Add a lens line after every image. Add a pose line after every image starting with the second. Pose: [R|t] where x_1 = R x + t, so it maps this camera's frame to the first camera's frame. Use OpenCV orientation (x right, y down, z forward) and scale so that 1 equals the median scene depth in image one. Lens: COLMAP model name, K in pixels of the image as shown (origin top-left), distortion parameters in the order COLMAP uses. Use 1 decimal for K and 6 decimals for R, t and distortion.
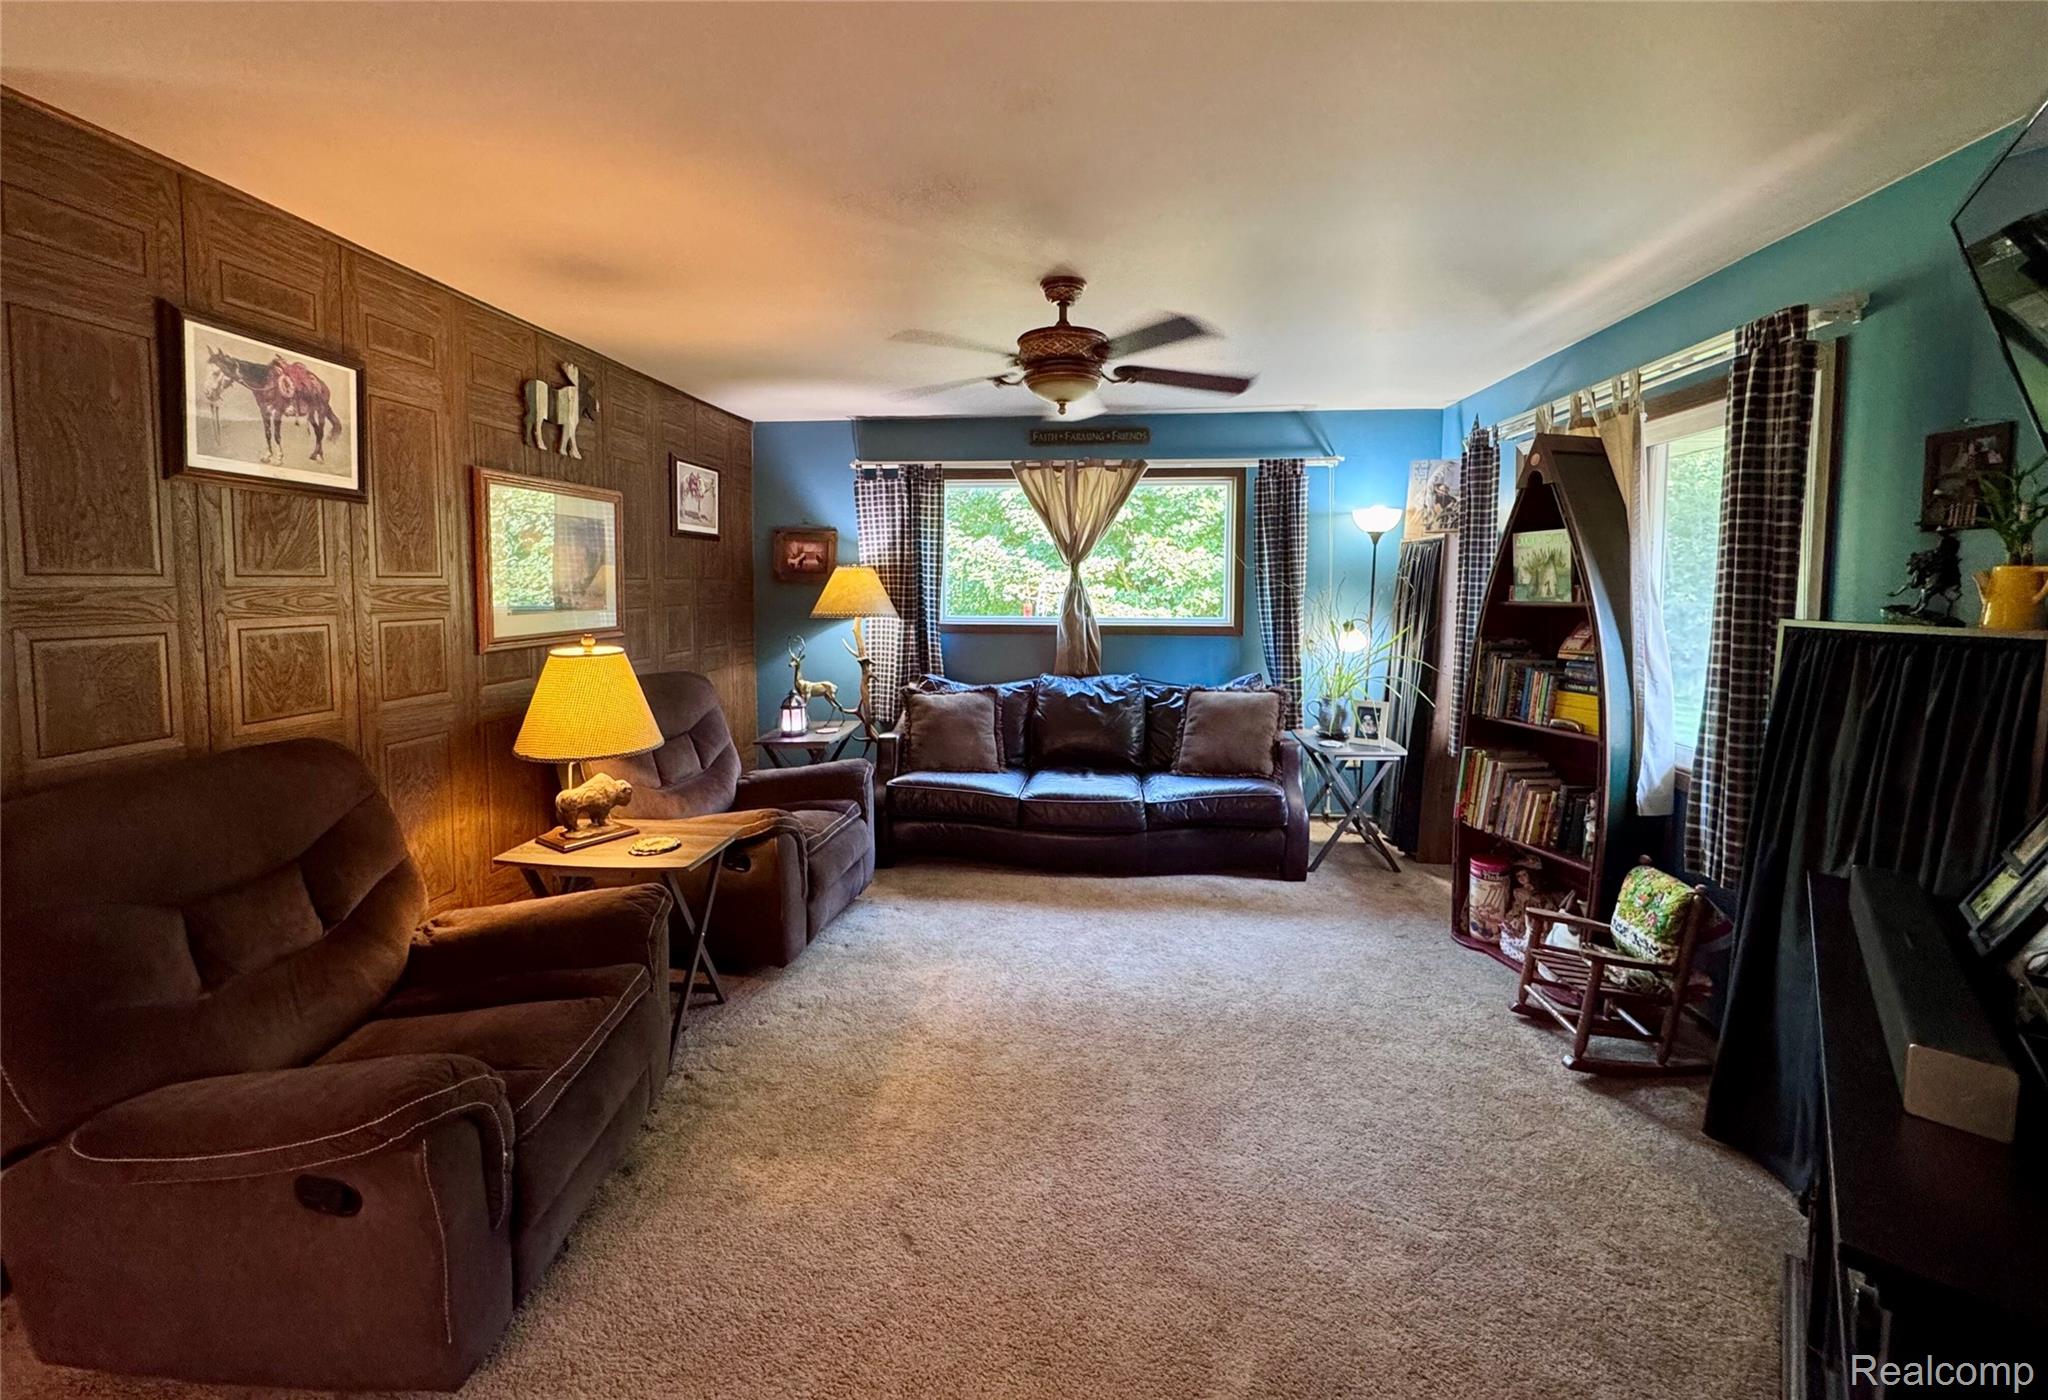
lens RADIAL K [[762.9, 0, 1020.4], [0, 762.9, 693.3], [0, 0, 1]] dist [-0.002506, -0.000229]
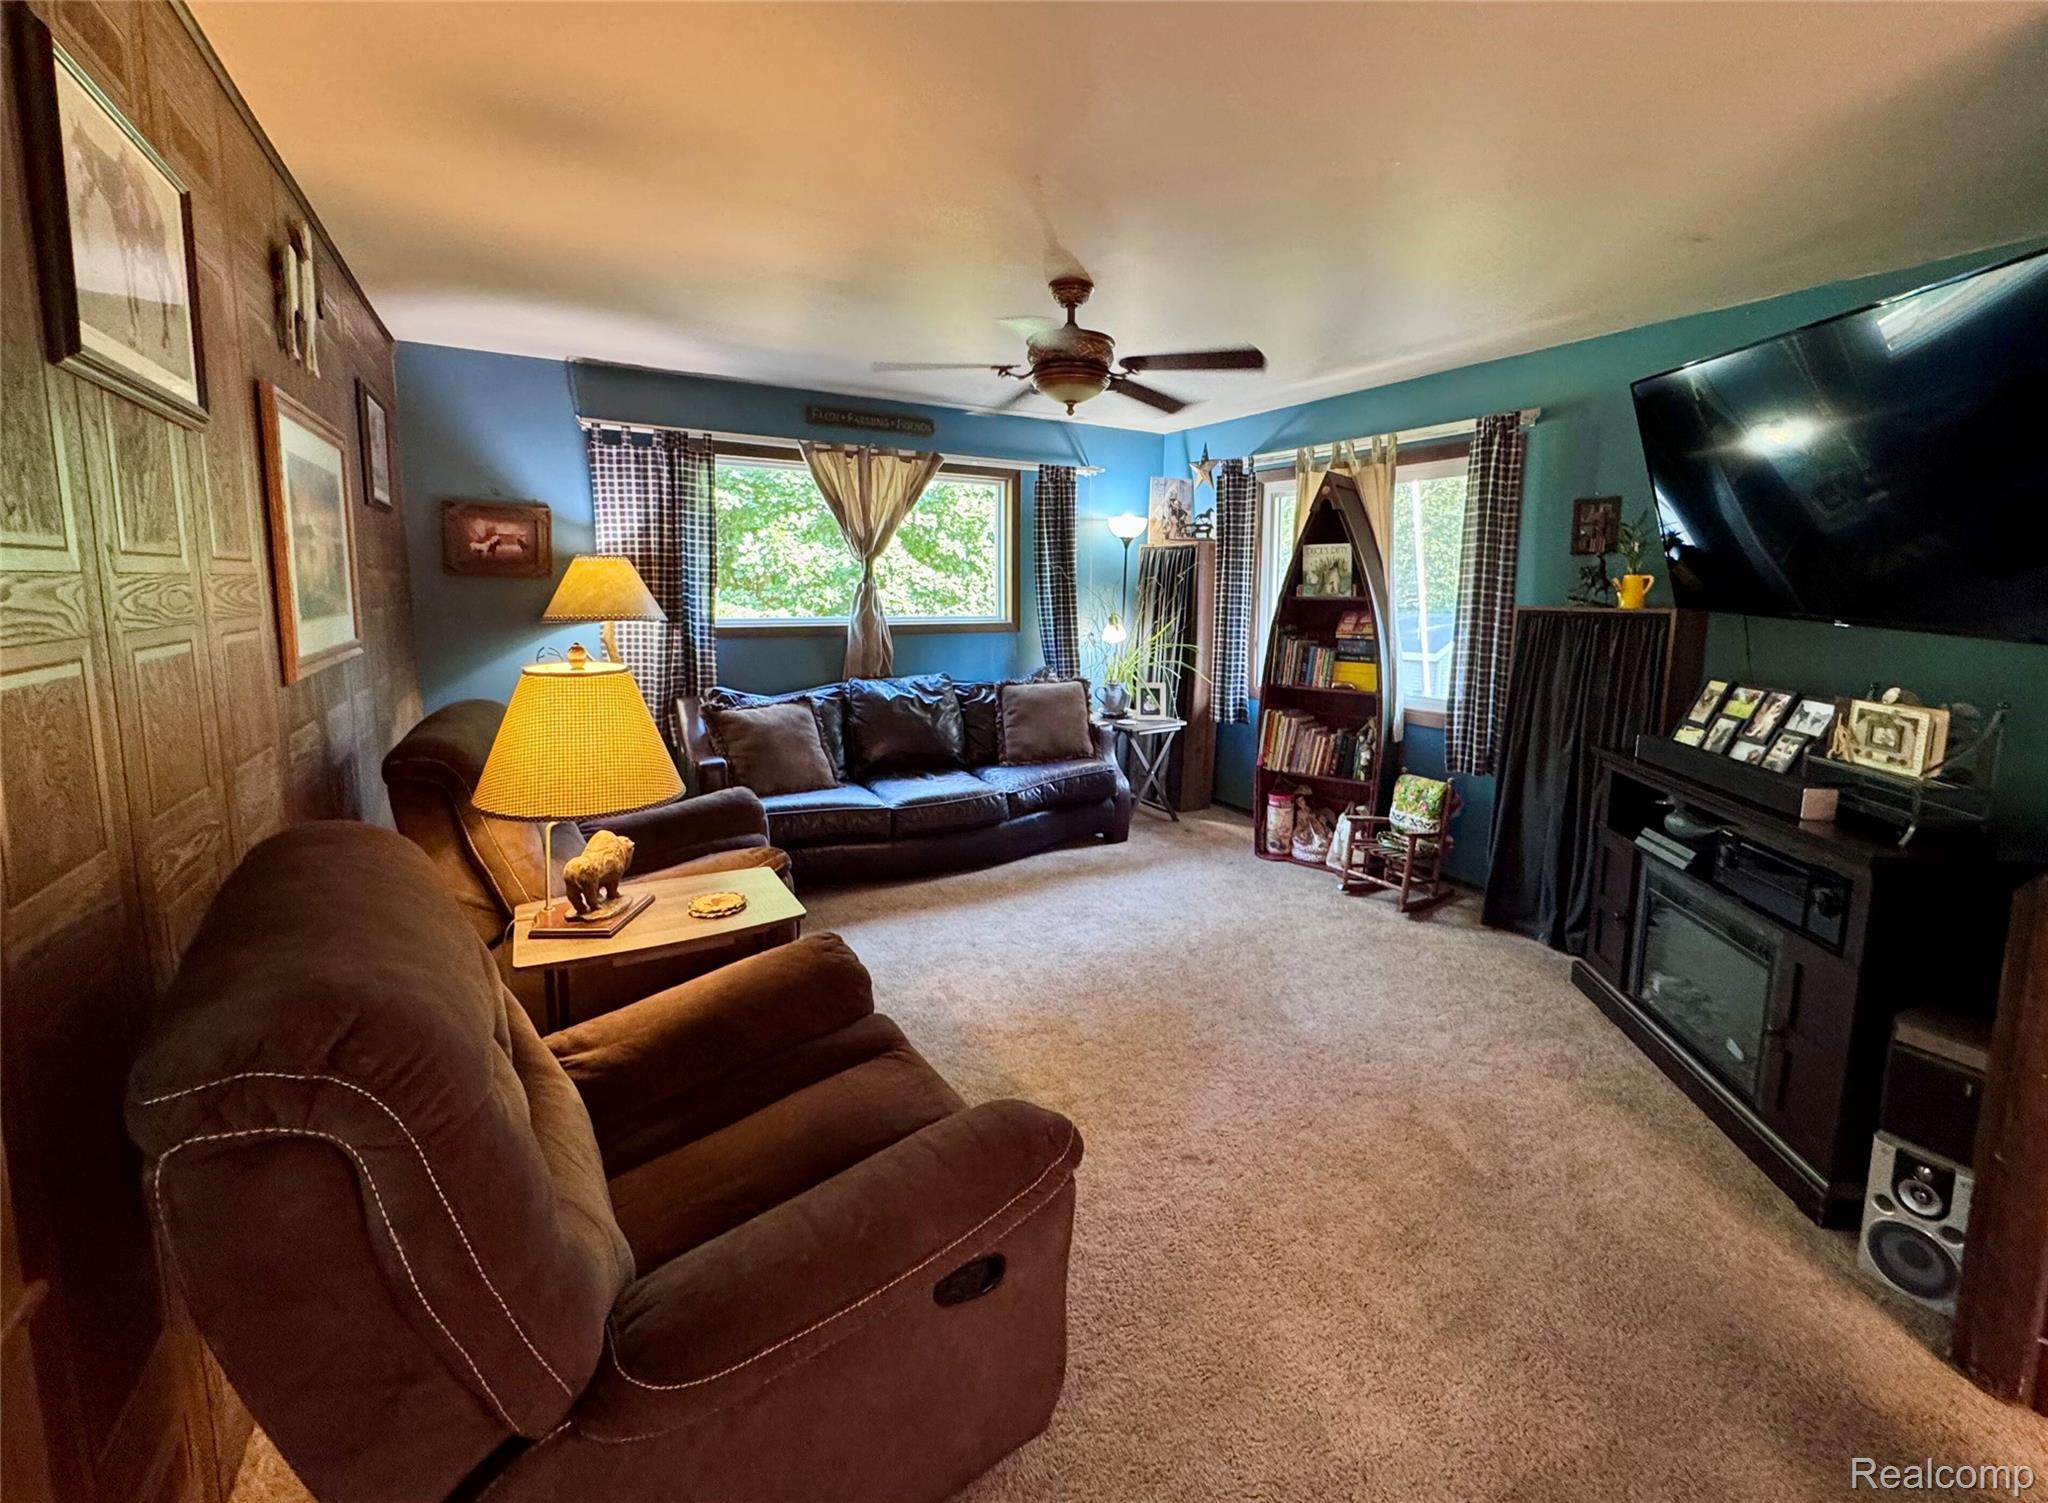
lens RADIAL K [[814.9, 0, 1025.2], [0, 814.9, 756.8], [0, 0, 1]] dist [-0.002167, -0.000274]
pose [[0.818029, -0.113554, 0.563857, -0.429015], [0.074984, 0.993006, 0.091194, -0.006115], [-0.570269, -0.032320, 0.820822, 0.069284]]
